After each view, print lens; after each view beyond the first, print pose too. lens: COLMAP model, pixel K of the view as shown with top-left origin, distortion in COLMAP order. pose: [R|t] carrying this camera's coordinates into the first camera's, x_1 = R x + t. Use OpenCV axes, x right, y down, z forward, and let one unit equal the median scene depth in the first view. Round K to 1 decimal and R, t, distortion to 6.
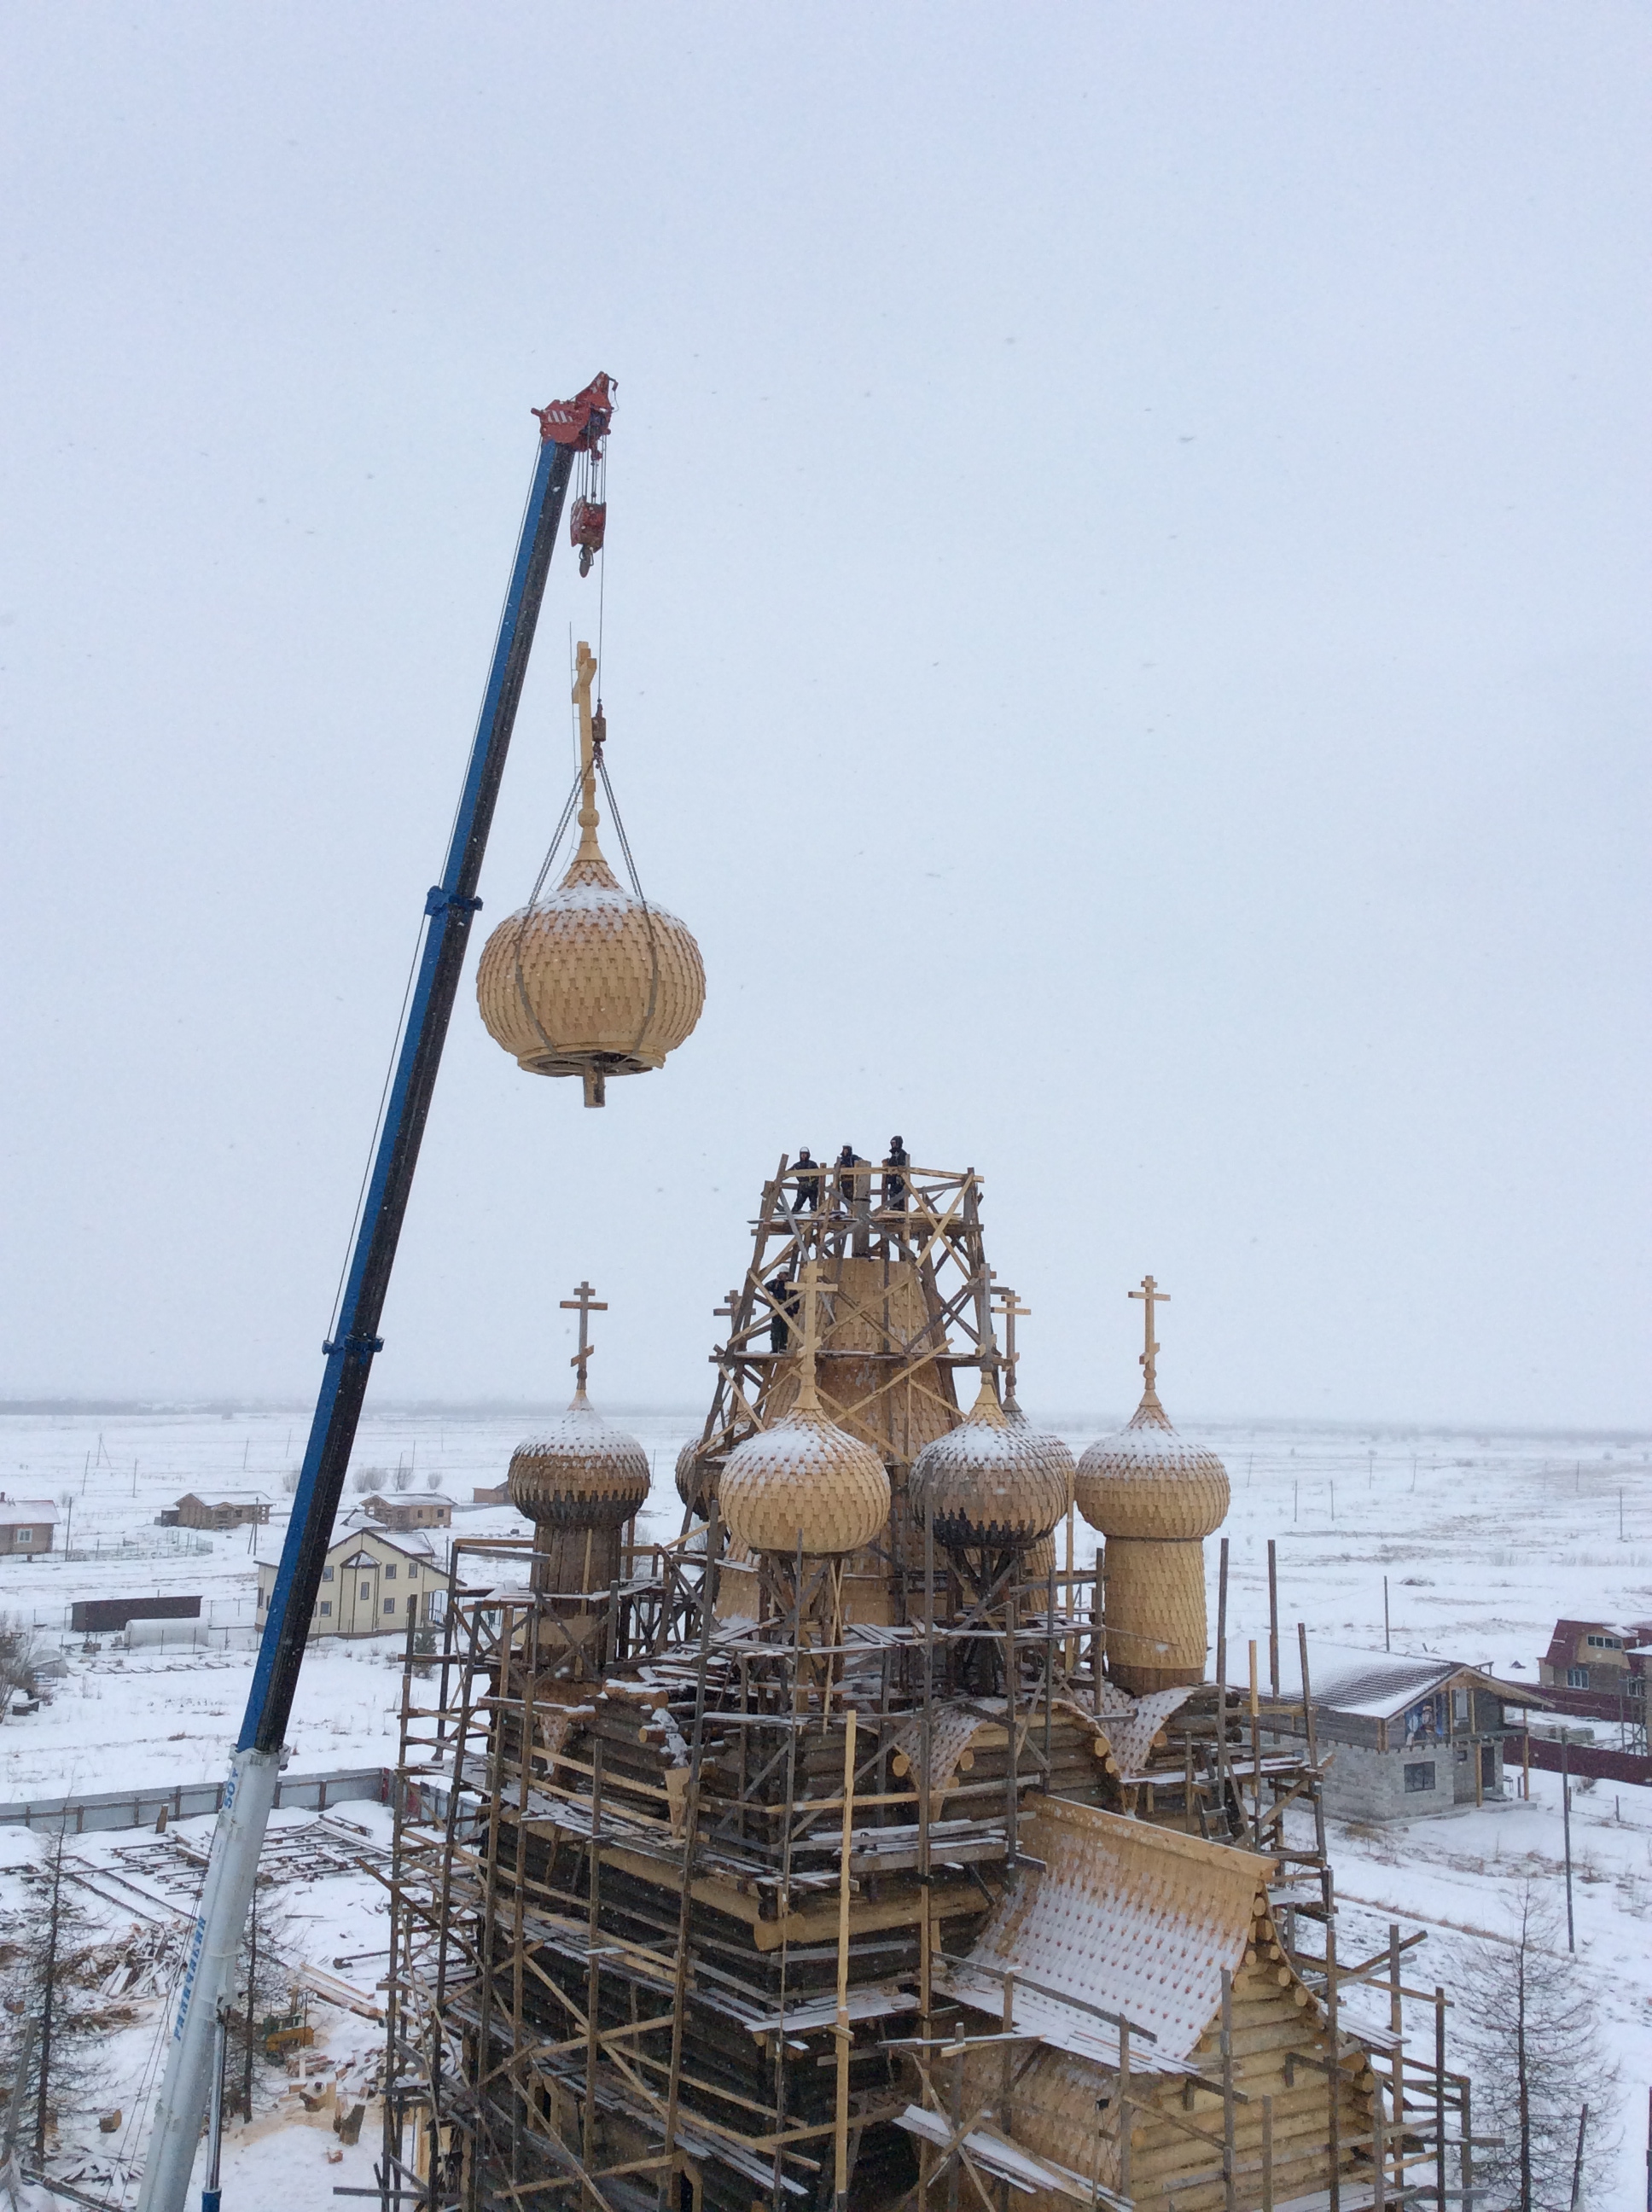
lens RADIAL K [[1971.8, 0, 812.7], [0, 1971.8, 1108.4], [0, 0, 1]] dist [0.119986, -0.251209]
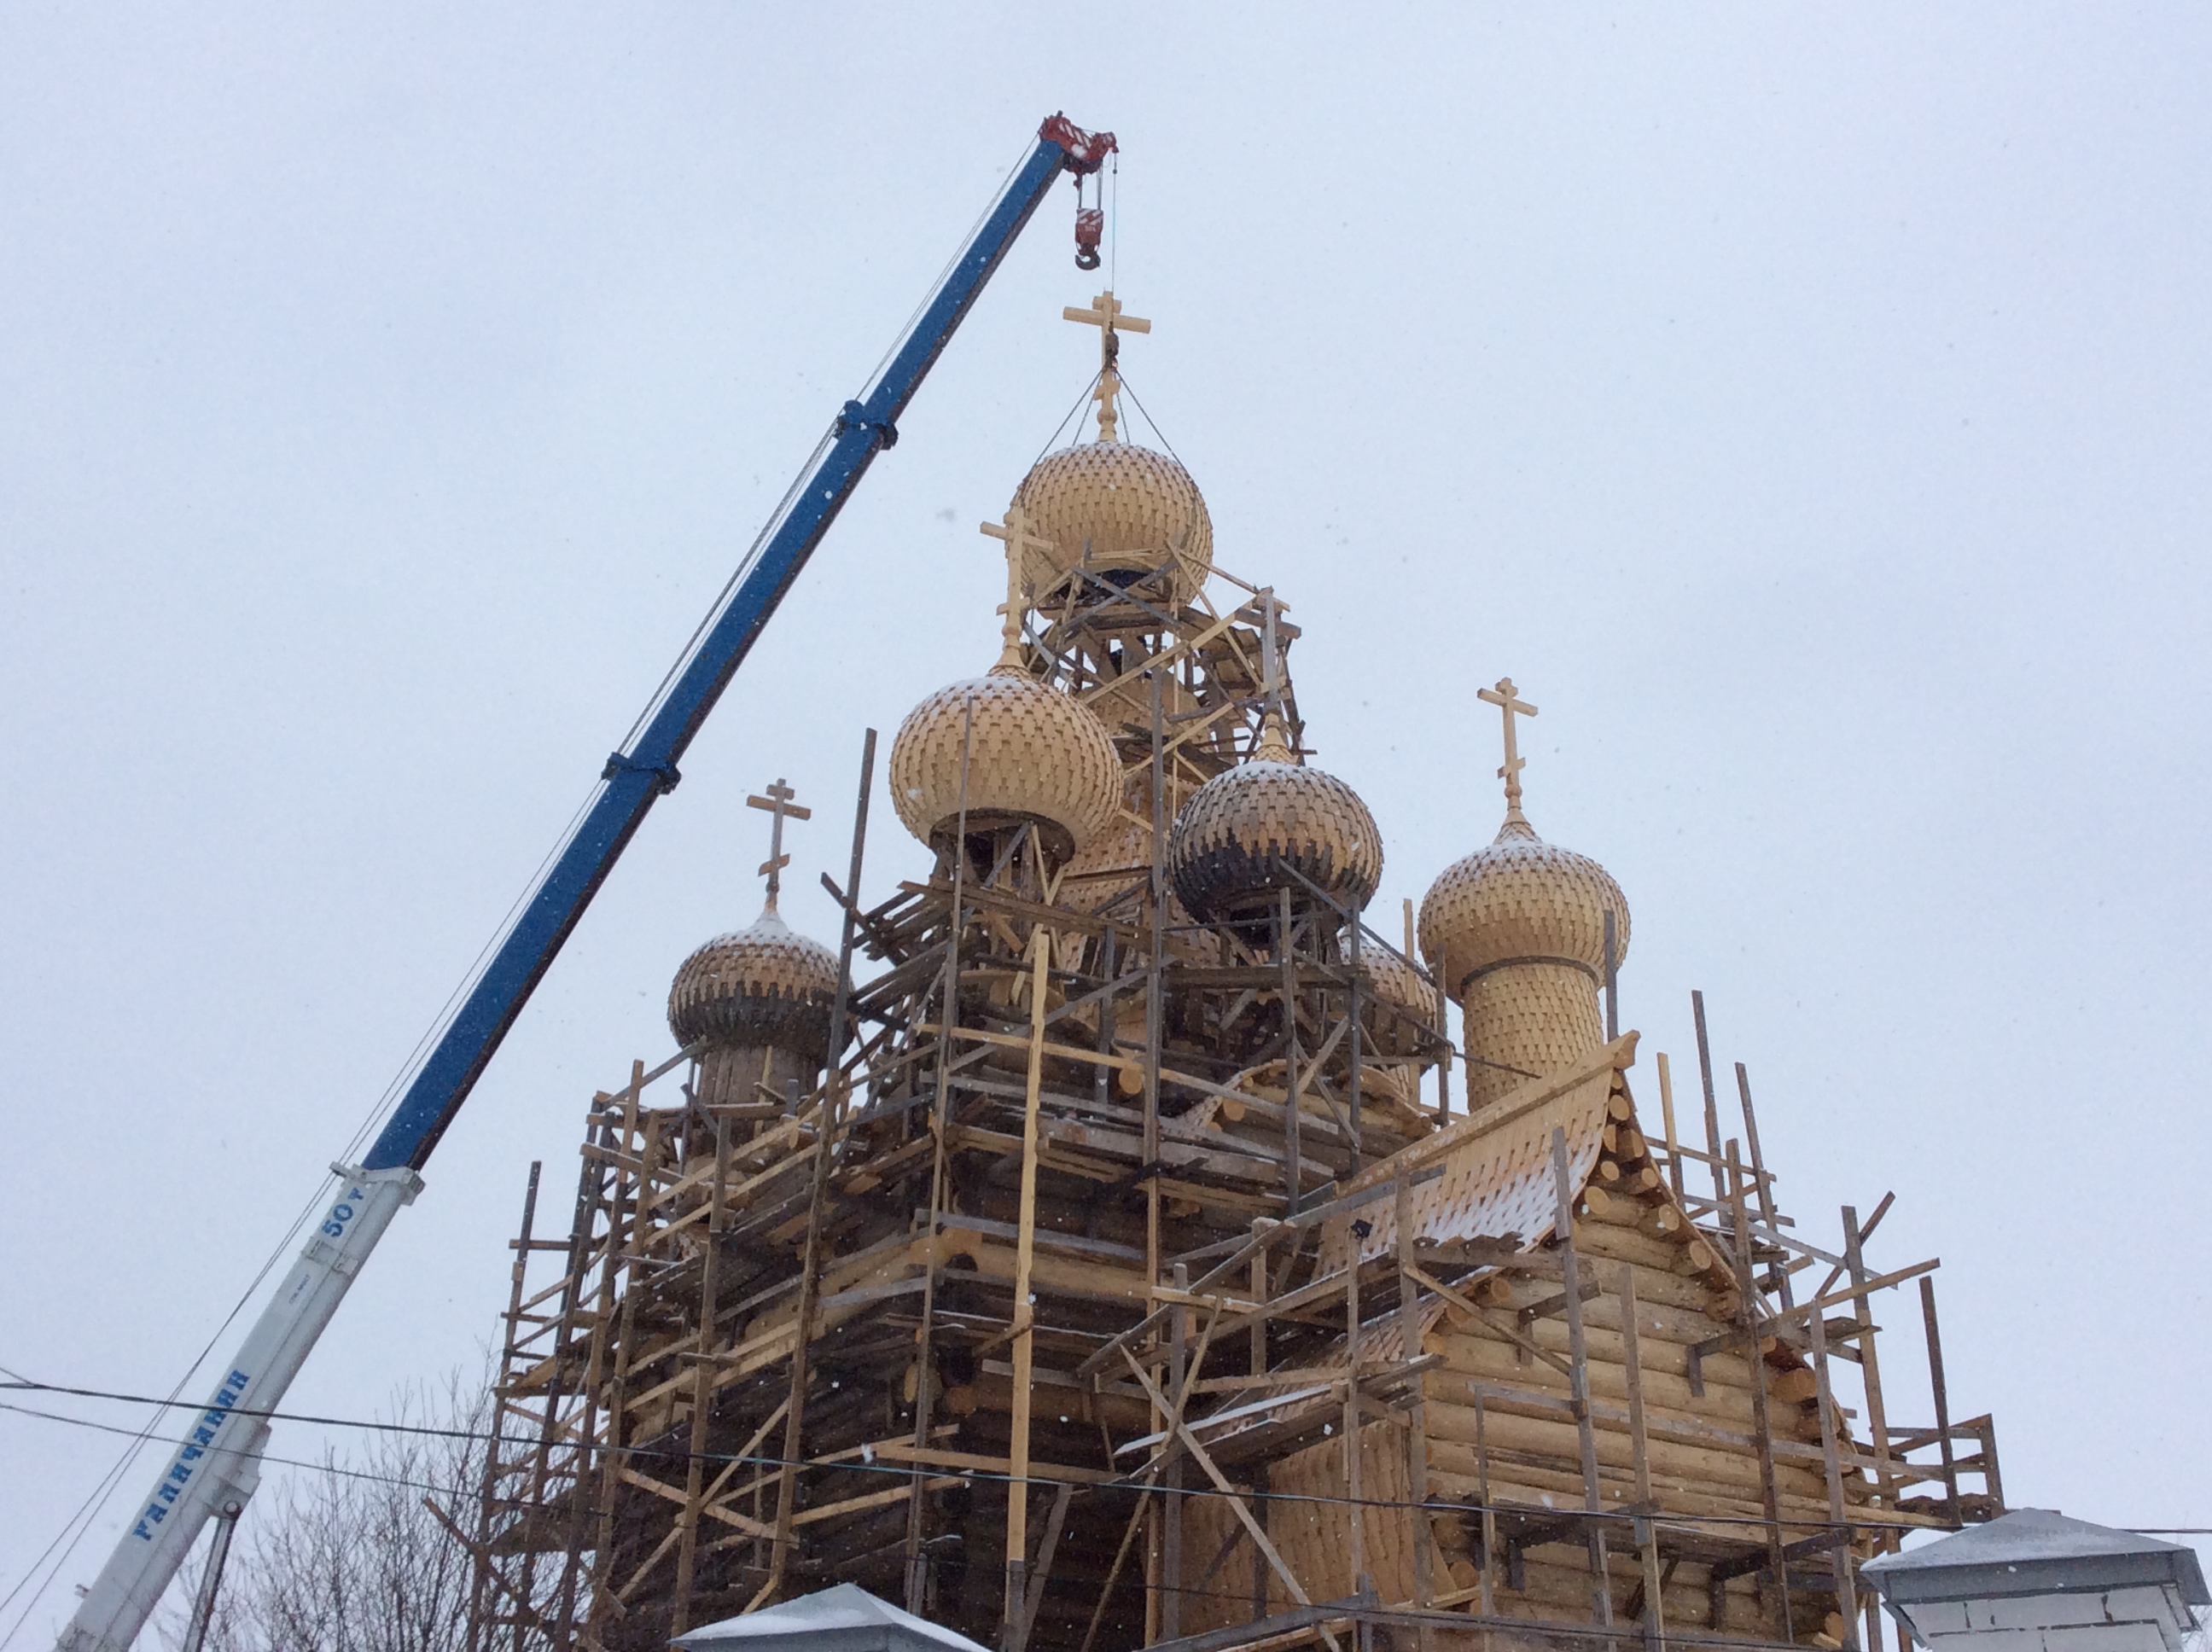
lens RADIAL K [[2444.8, 0, 1106.5], [0, 2444.8, 828.4], [0, 0, 1]] dist [-0.013163, -0.011342]
pose [[0.995568, -0.047520, -0.081155, 0.095808], [0.018720, 0.945814, -0.324170, 0.458205], [0.092162, 0.321214, 0.942511, 0.133342]]
